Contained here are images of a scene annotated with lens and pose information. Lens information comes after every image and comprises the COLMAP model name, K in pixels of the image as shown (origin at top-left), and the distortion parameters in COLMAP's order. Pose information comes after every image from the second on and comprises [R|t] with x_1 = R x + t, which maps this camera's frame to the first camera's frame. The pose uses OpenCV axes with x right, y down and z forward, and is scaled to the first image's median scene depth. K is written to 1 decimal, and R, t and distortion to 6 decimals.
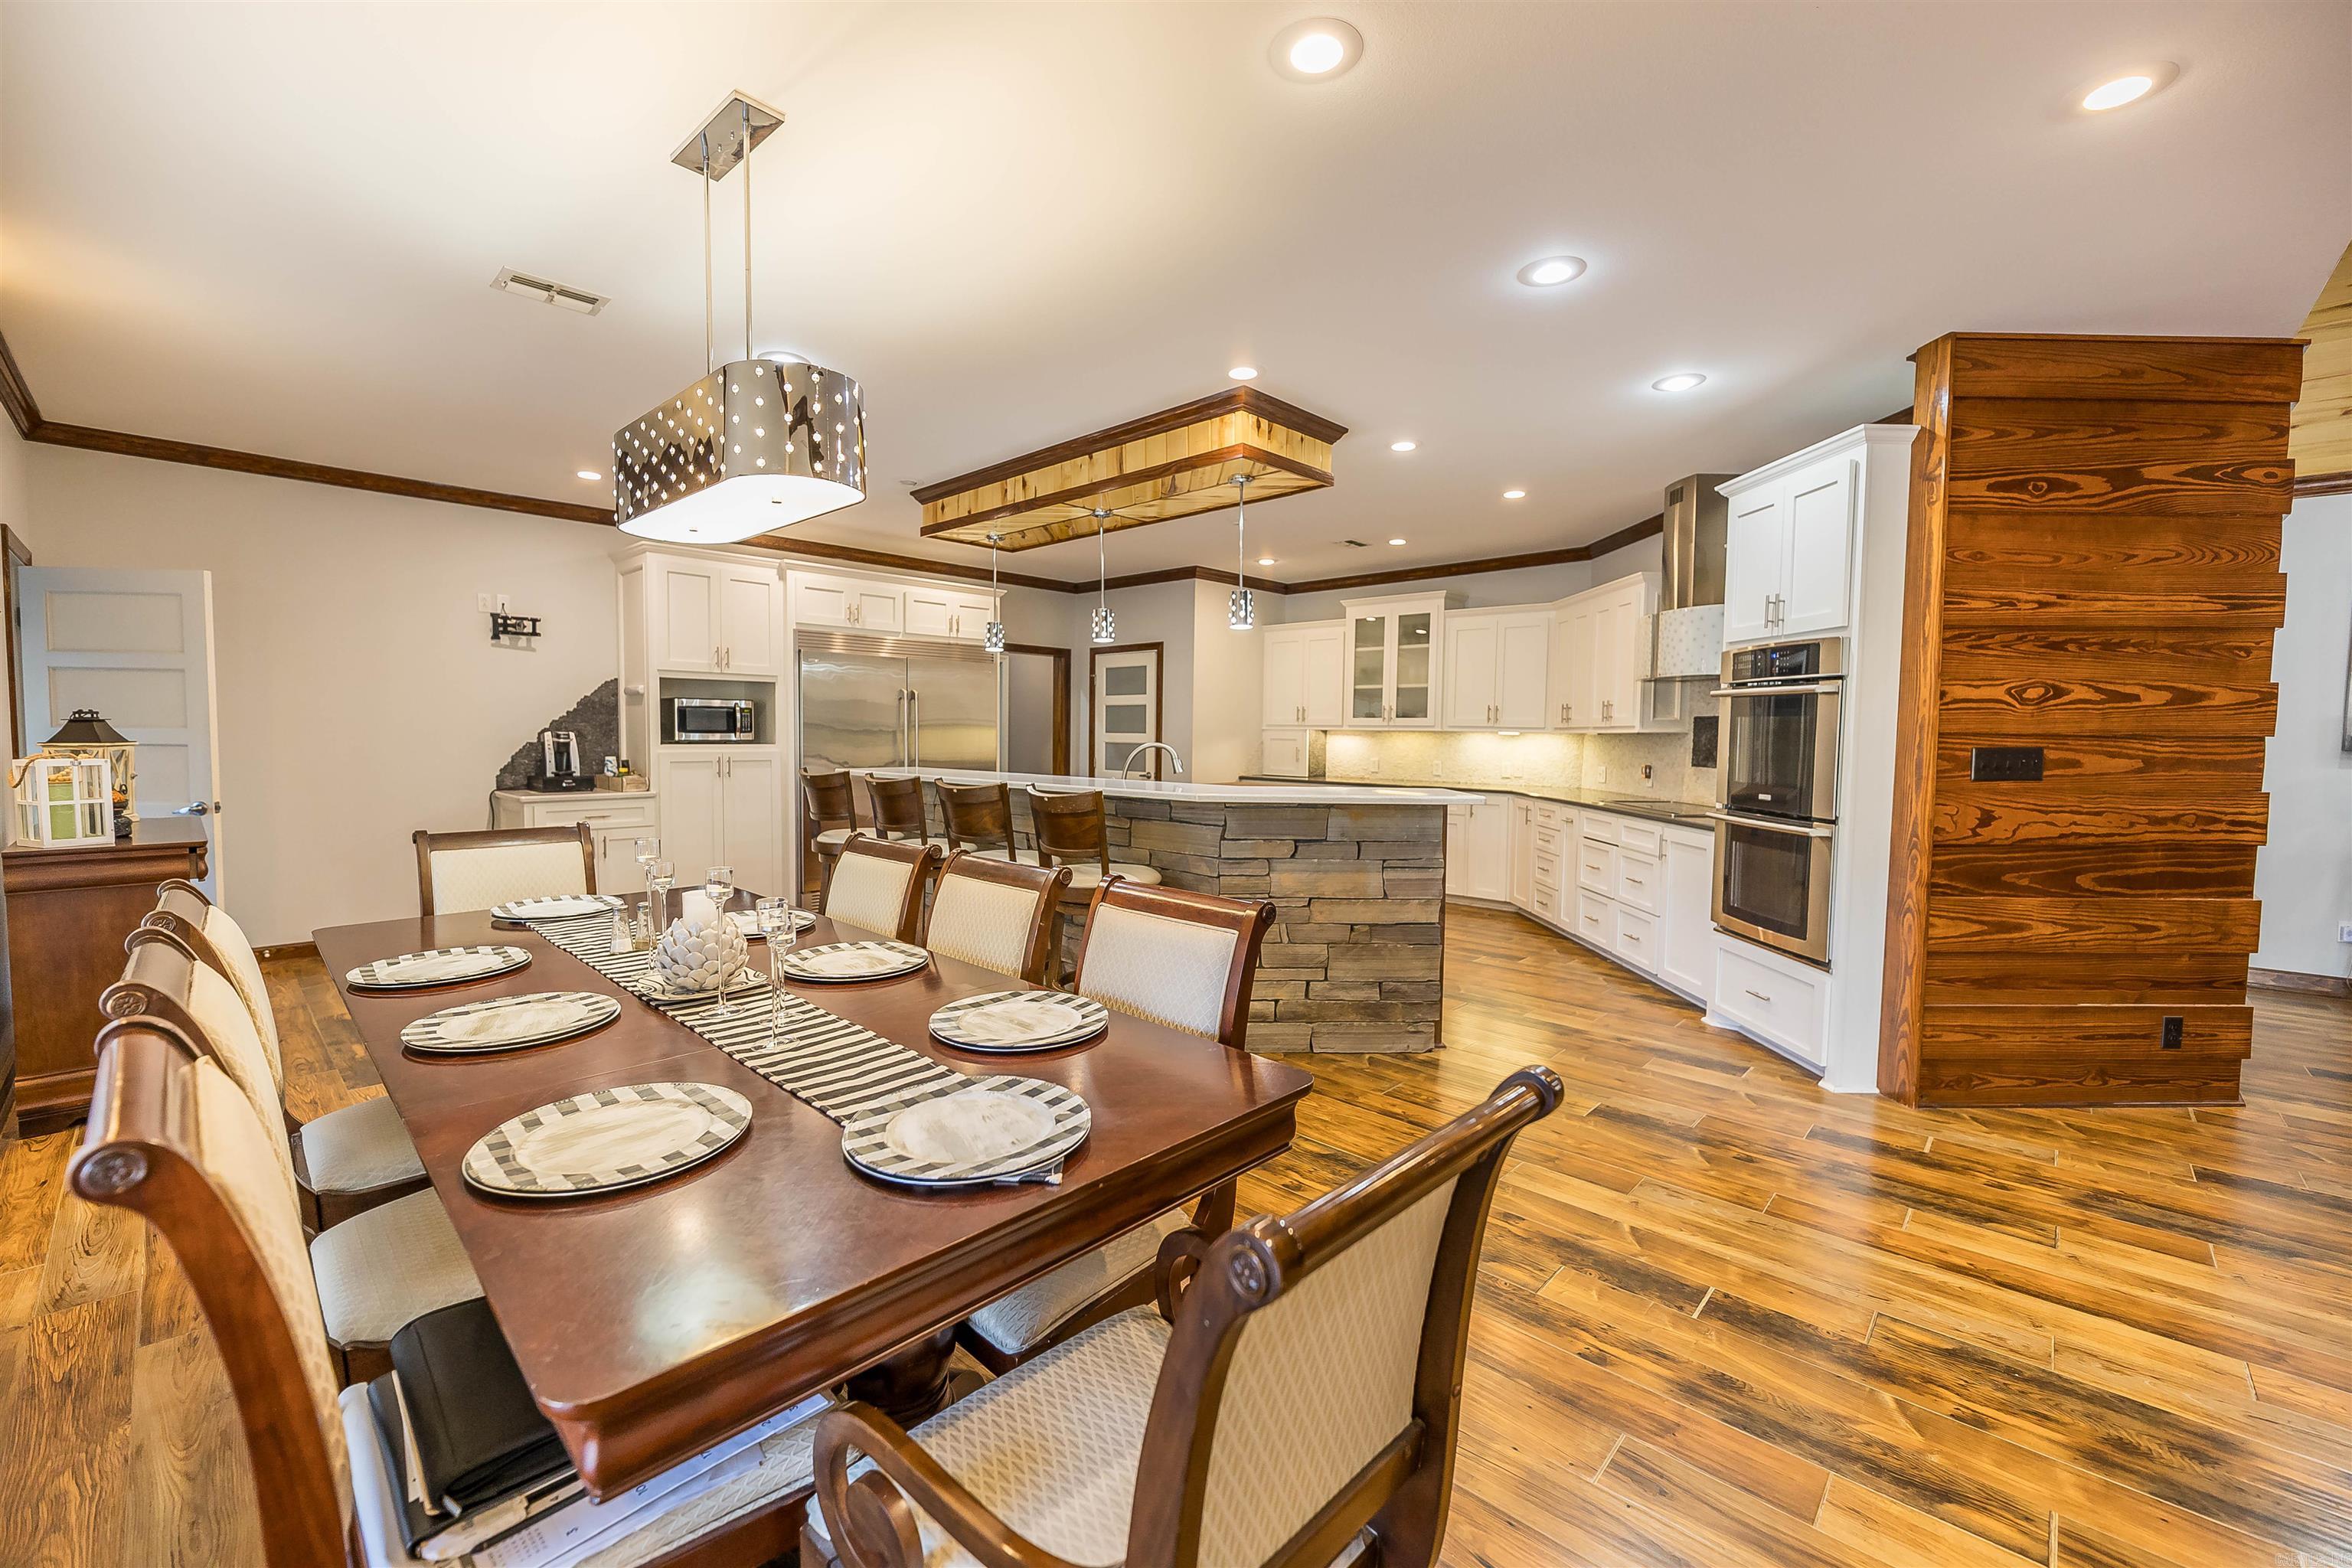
lens RADIAL K [[946.9, 0, 1165.3], [0, 946.9, 783.3], [0, 0, 1]] dist [-0.002211, -0.001498]
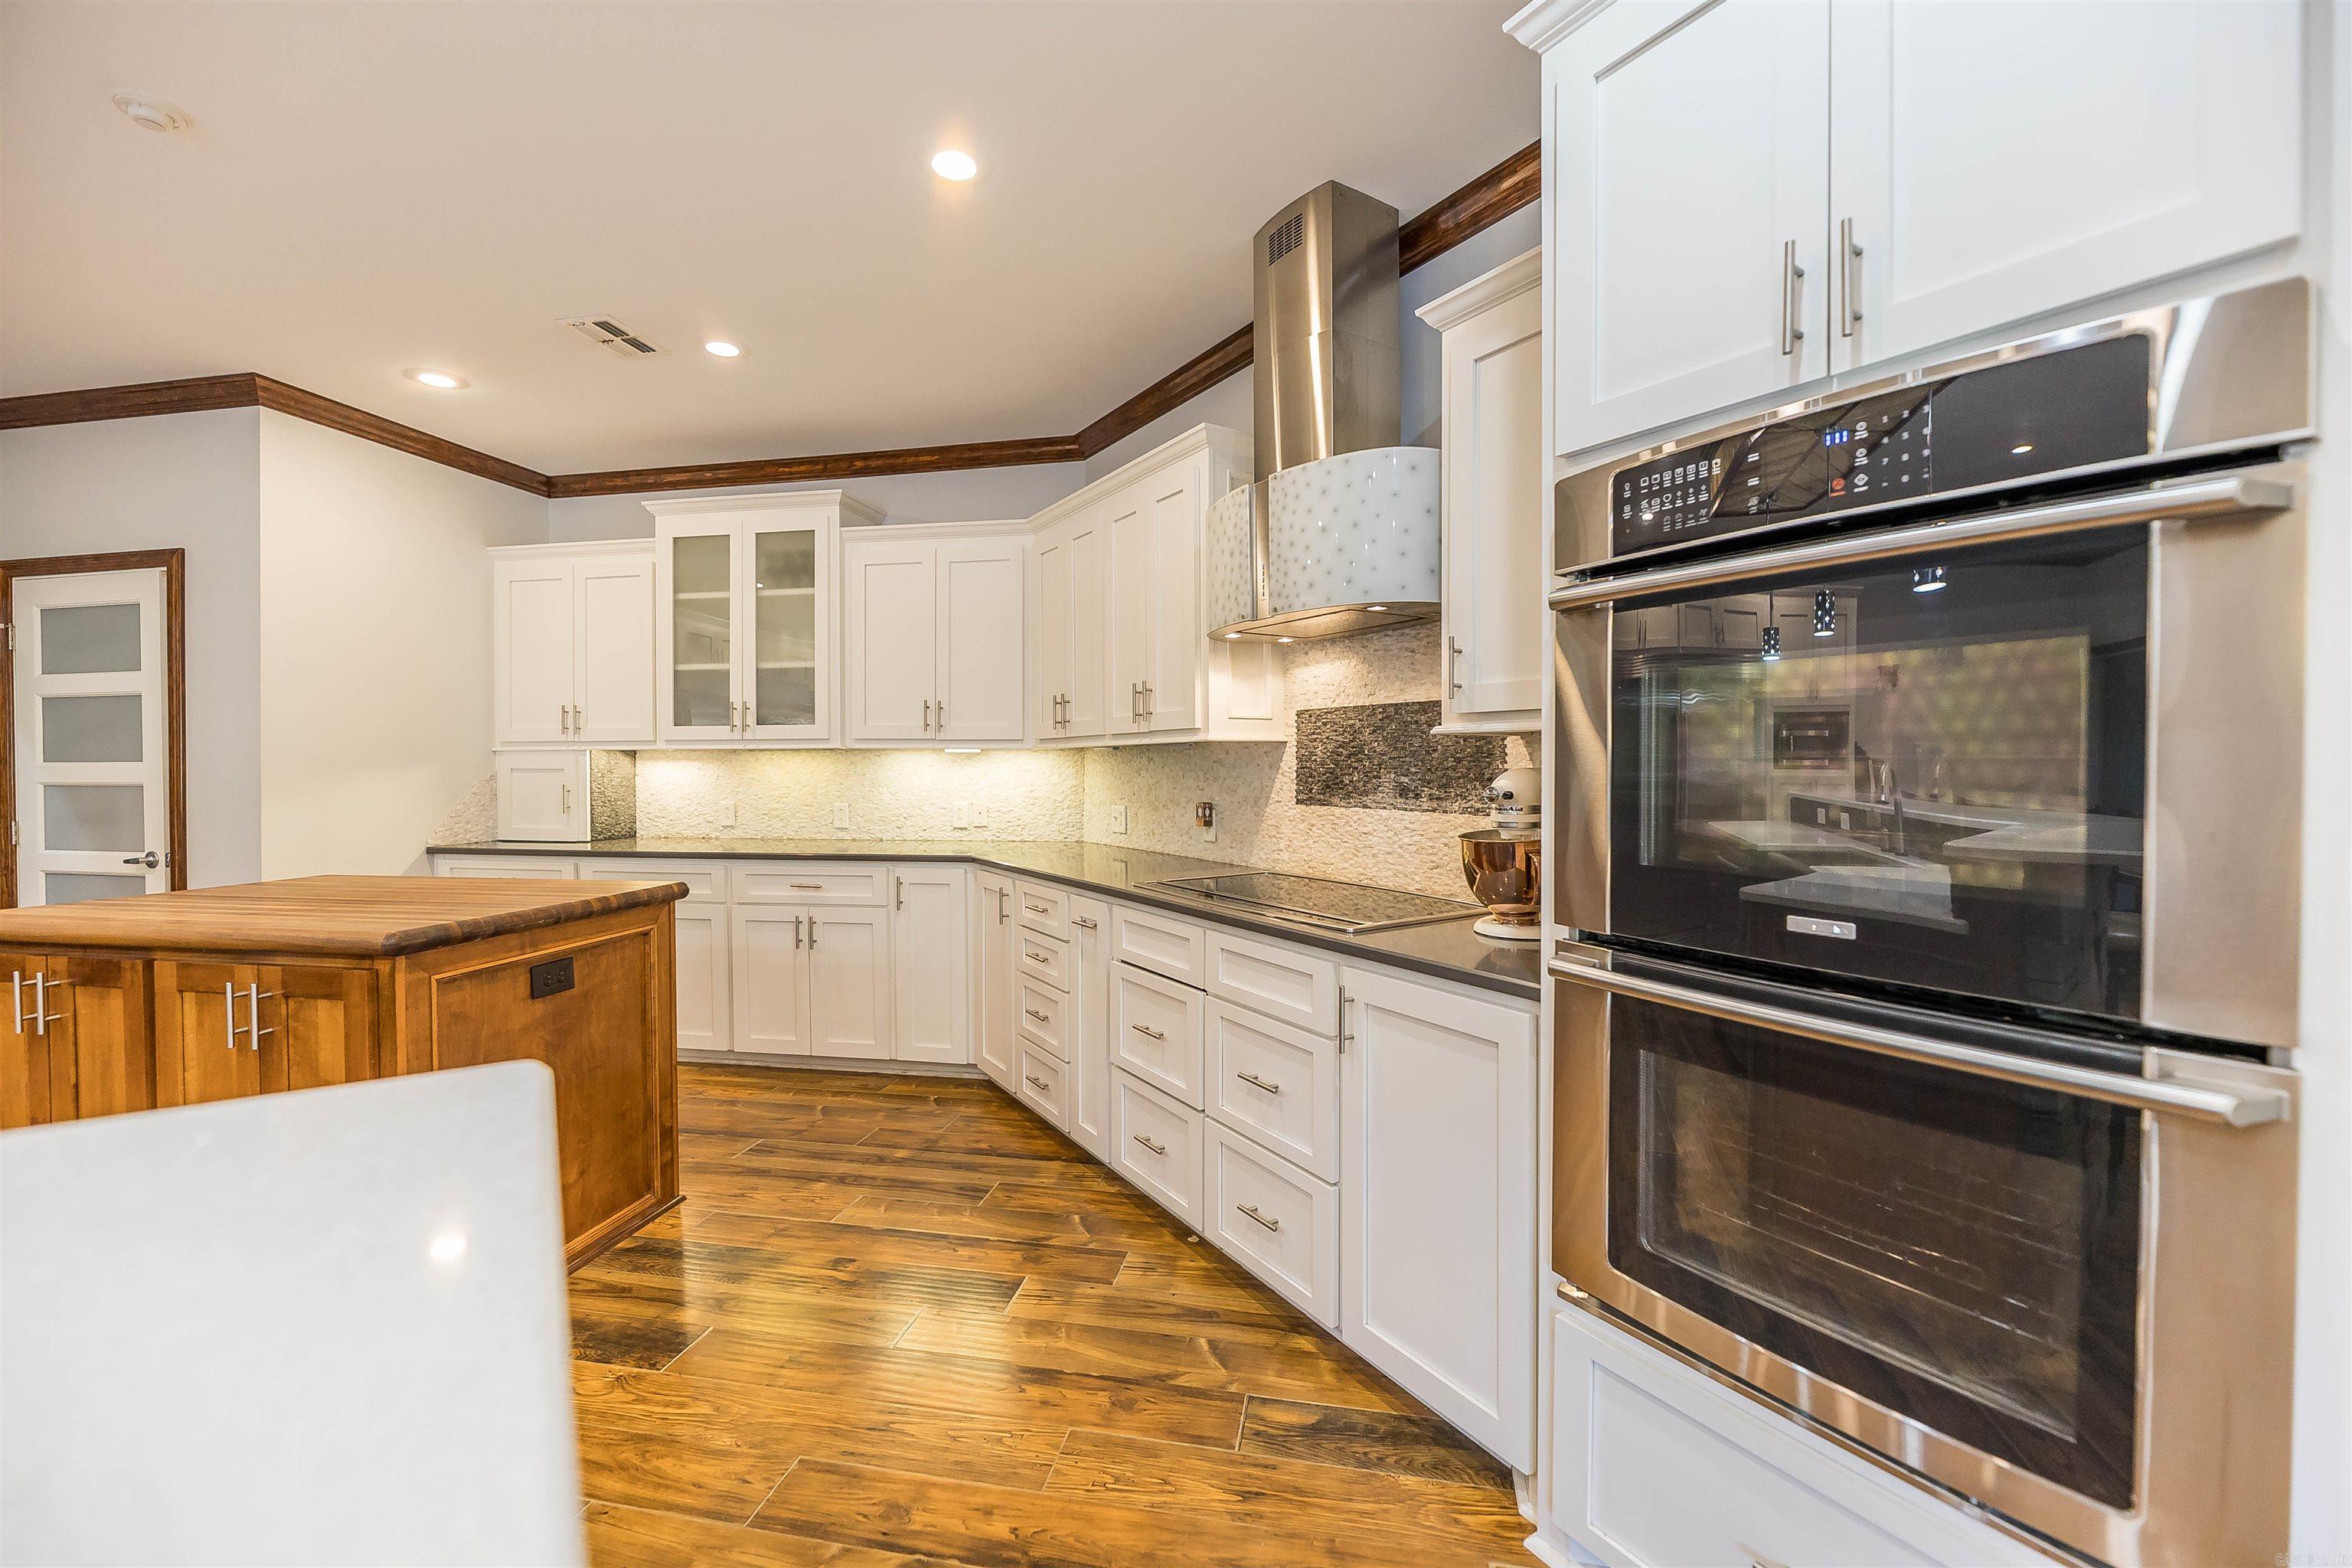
lens RADIAL K [[946.9, 0, 1180.8], [0, 946.9, 772.9], [0, 0, 1]] dist [-0.002211, -0.001498]
pose [[0.840150, -0.019472, 0.542005, 0.213518], [0.042614, 0.998636, -0.030178, -0.021899], [-0.540678, 0.048451, 0.839833, 0.586175]]
